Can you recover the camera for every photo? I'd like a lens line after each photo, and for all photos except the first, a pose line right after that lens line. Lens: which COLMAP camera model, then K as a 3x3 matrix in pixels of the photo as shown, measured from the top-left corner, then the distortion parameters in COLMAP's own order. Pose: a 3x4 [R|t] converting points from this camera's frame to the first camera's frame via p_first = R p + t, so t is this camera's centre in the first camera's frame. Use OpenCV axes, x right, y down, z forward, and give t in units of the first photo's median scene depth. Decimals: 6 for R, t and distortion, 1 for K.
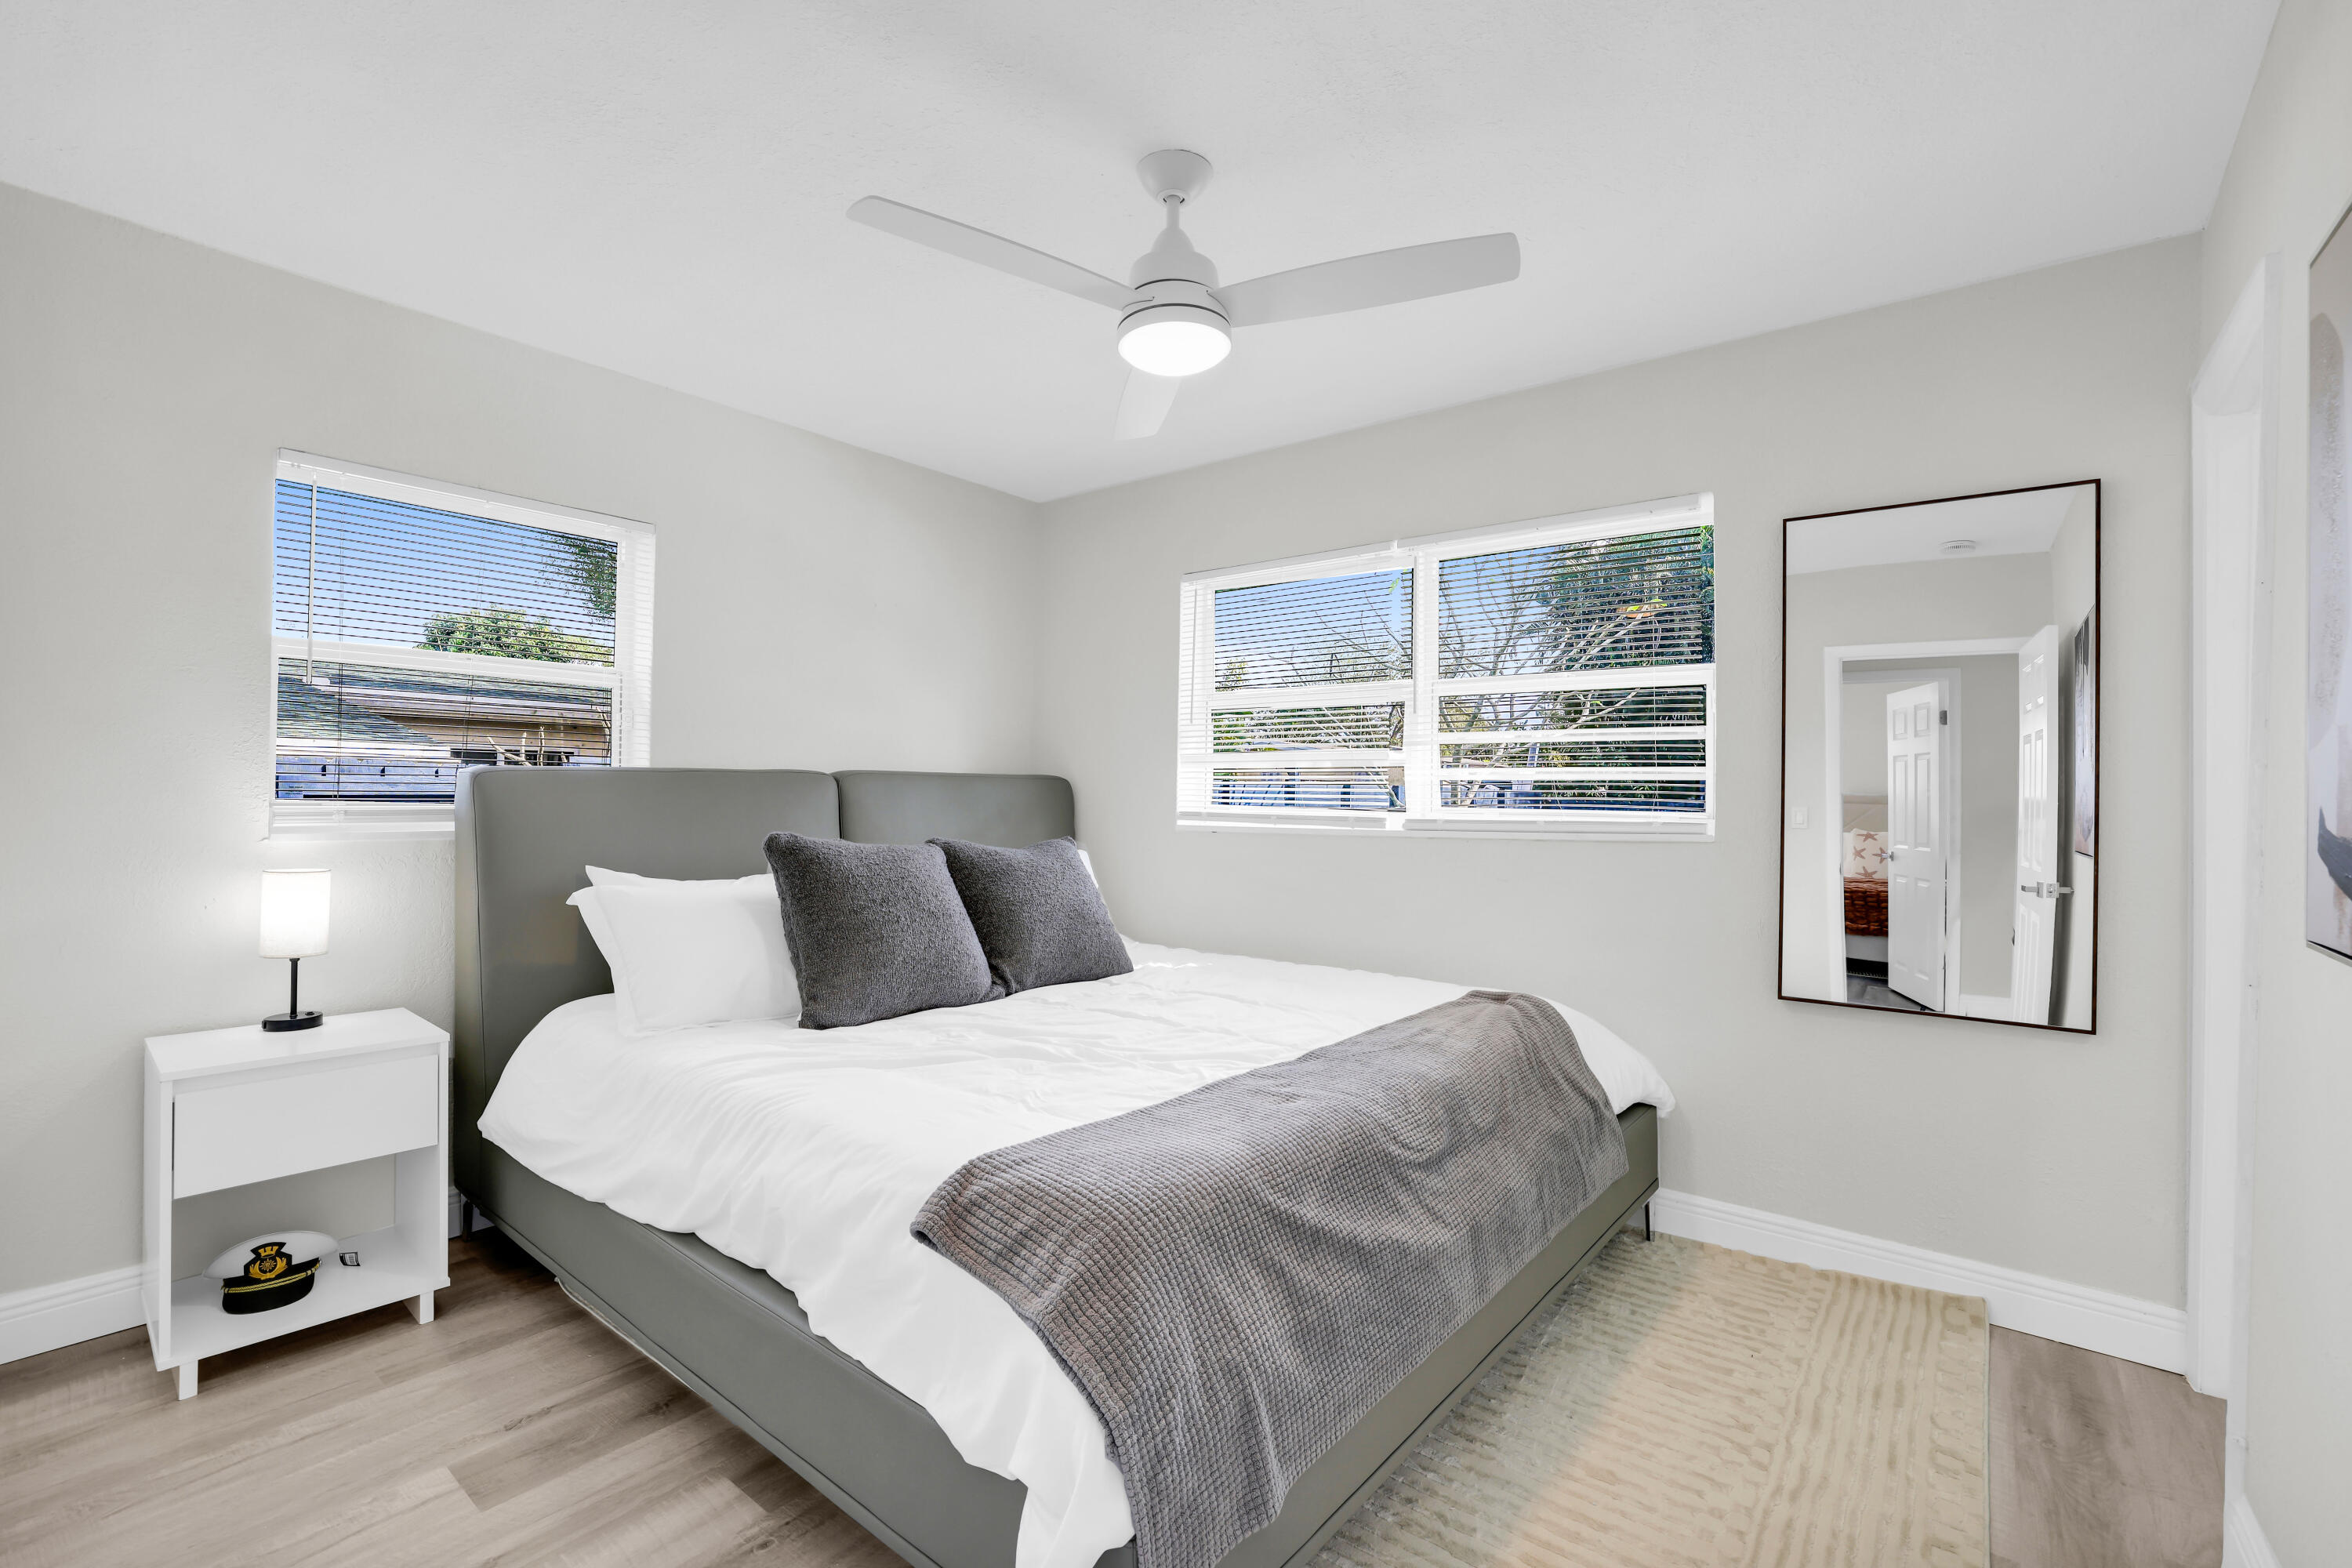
lens RADIAL K [[1021.1, 0, 1179.9], [0, 1021.1, 787.4], [0, 0, 1]] dist [-0.047976, 0.017234]
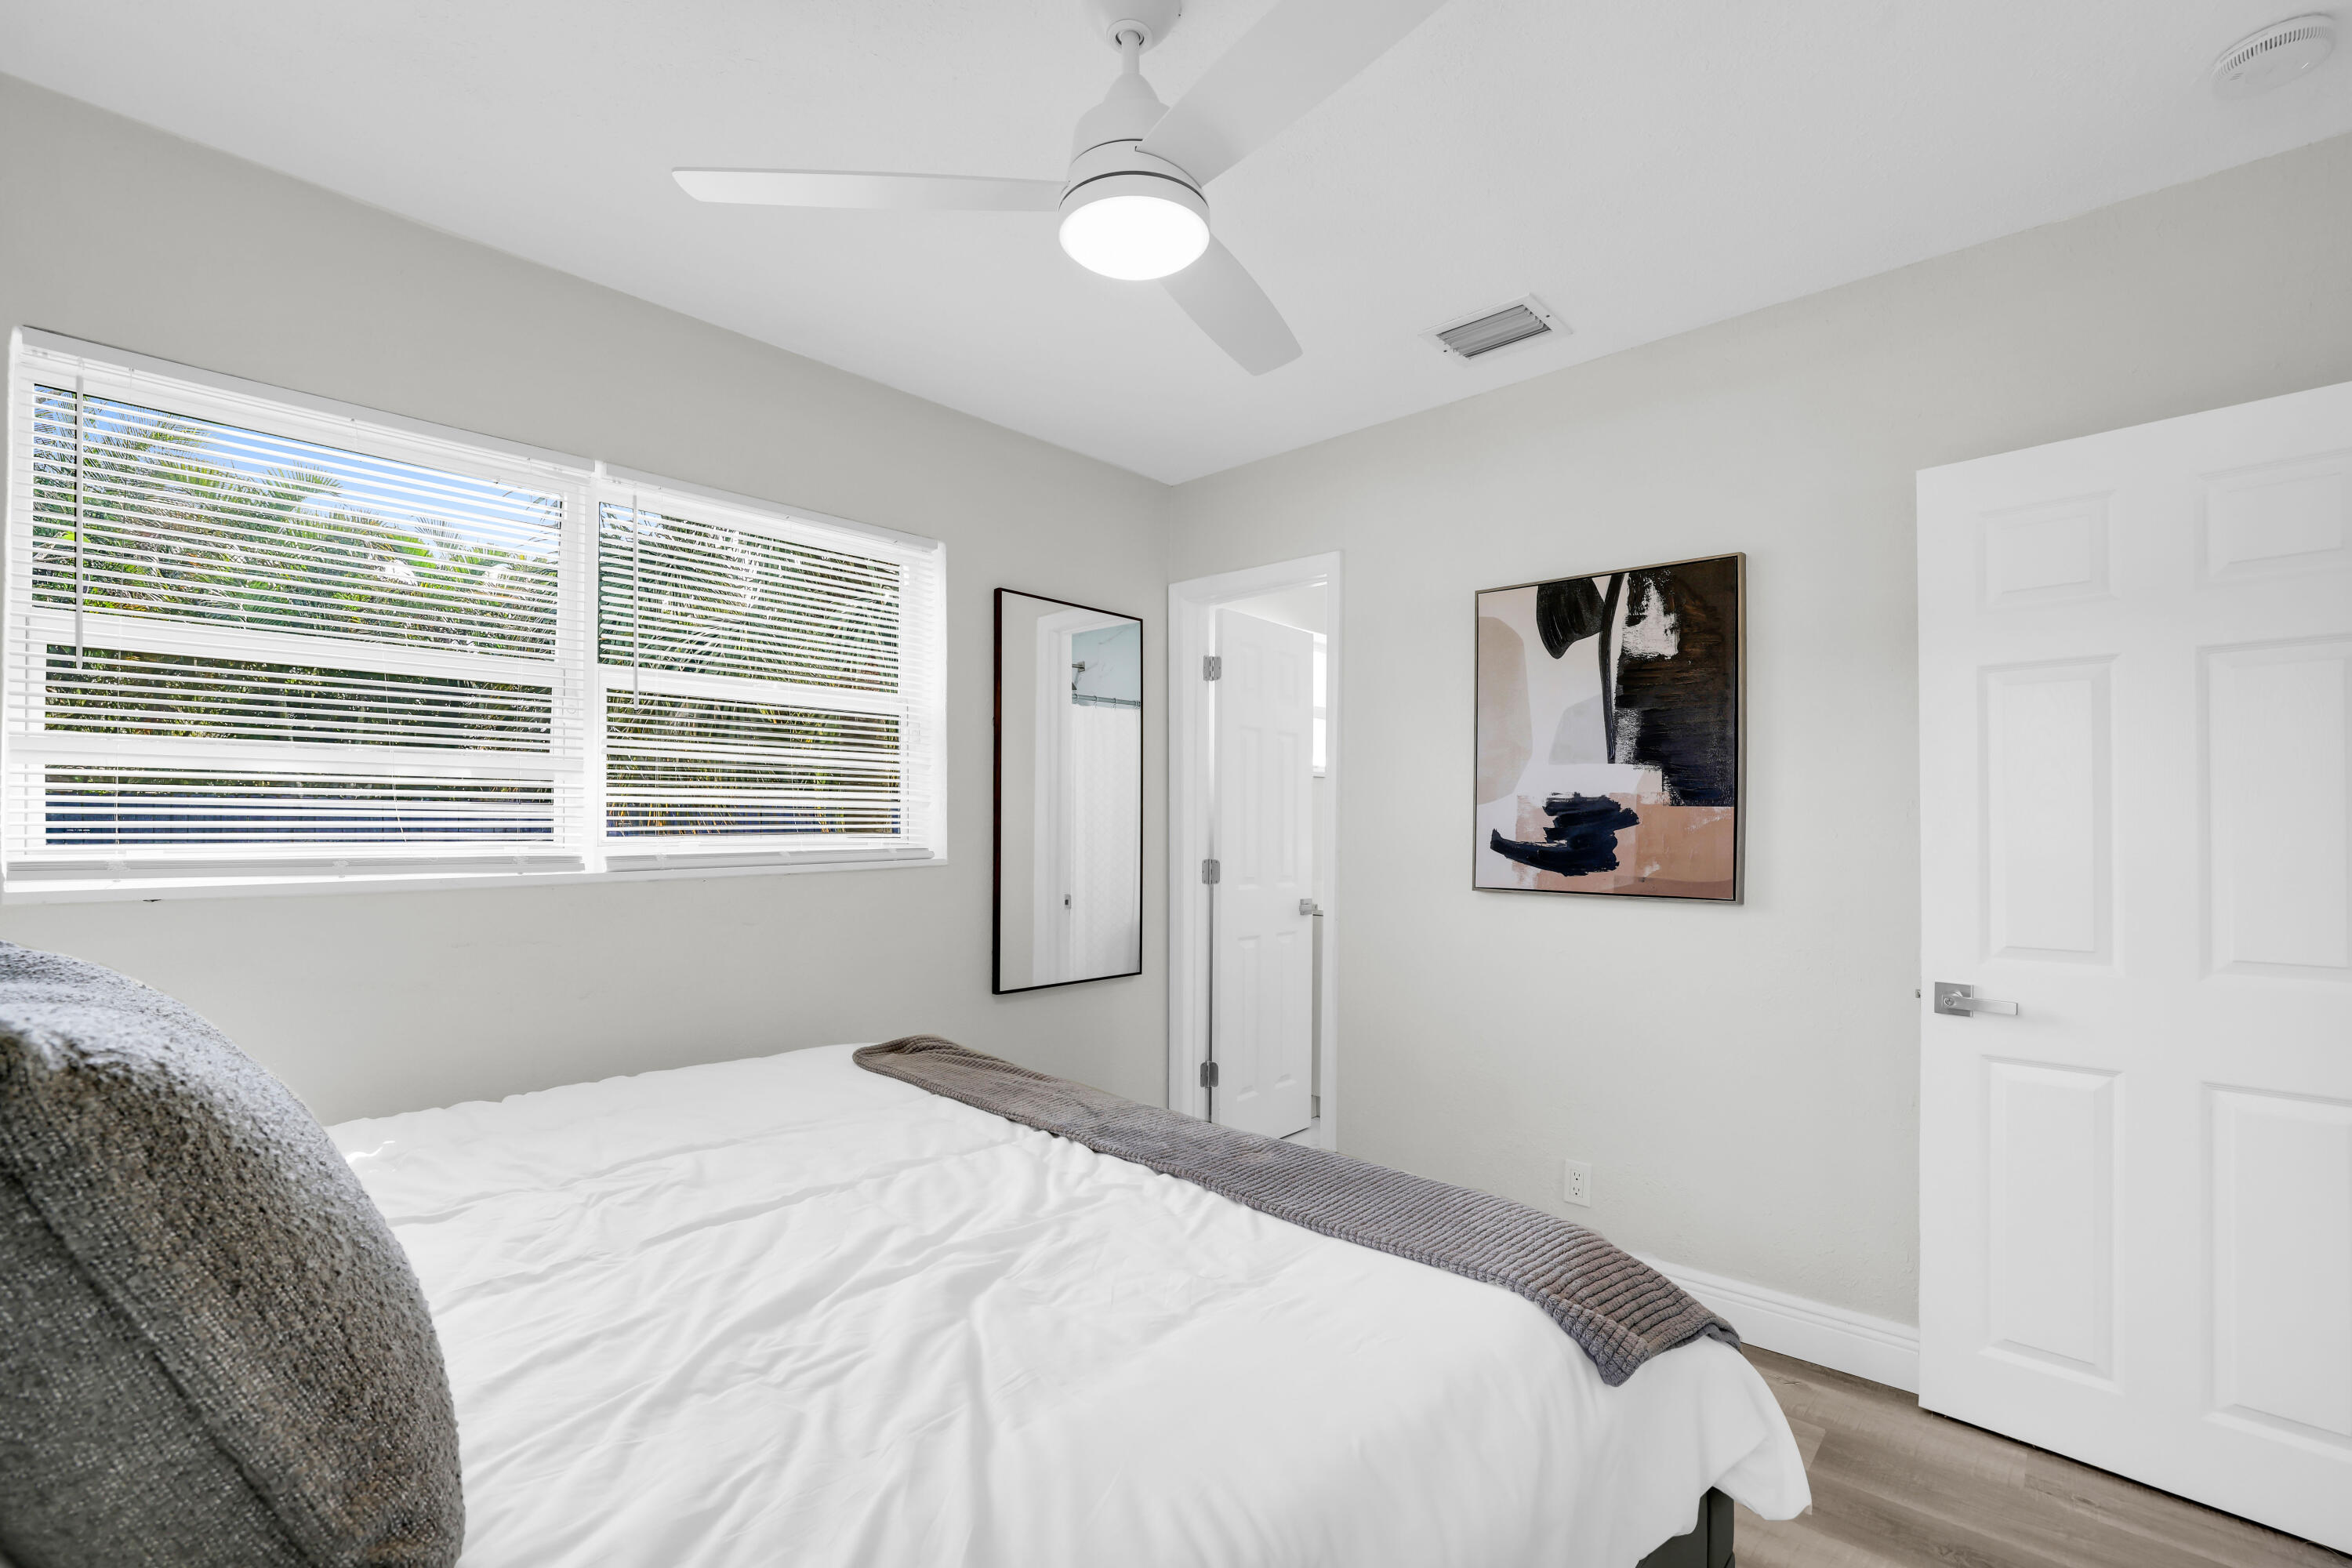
lens RADIAL K [[1021.1, 0, 1179.9], [0, 1021.1, 787.4], [0, 0, 1]] dist [-0.047976, 0.017234]
pose [[0.053945, 0.031347, 0.998052, -0.524154], [-0.002803, 0.999508, -0.031241, 0.005299], [-0.998540, -0.001113, 0.054006, 0.640879]]
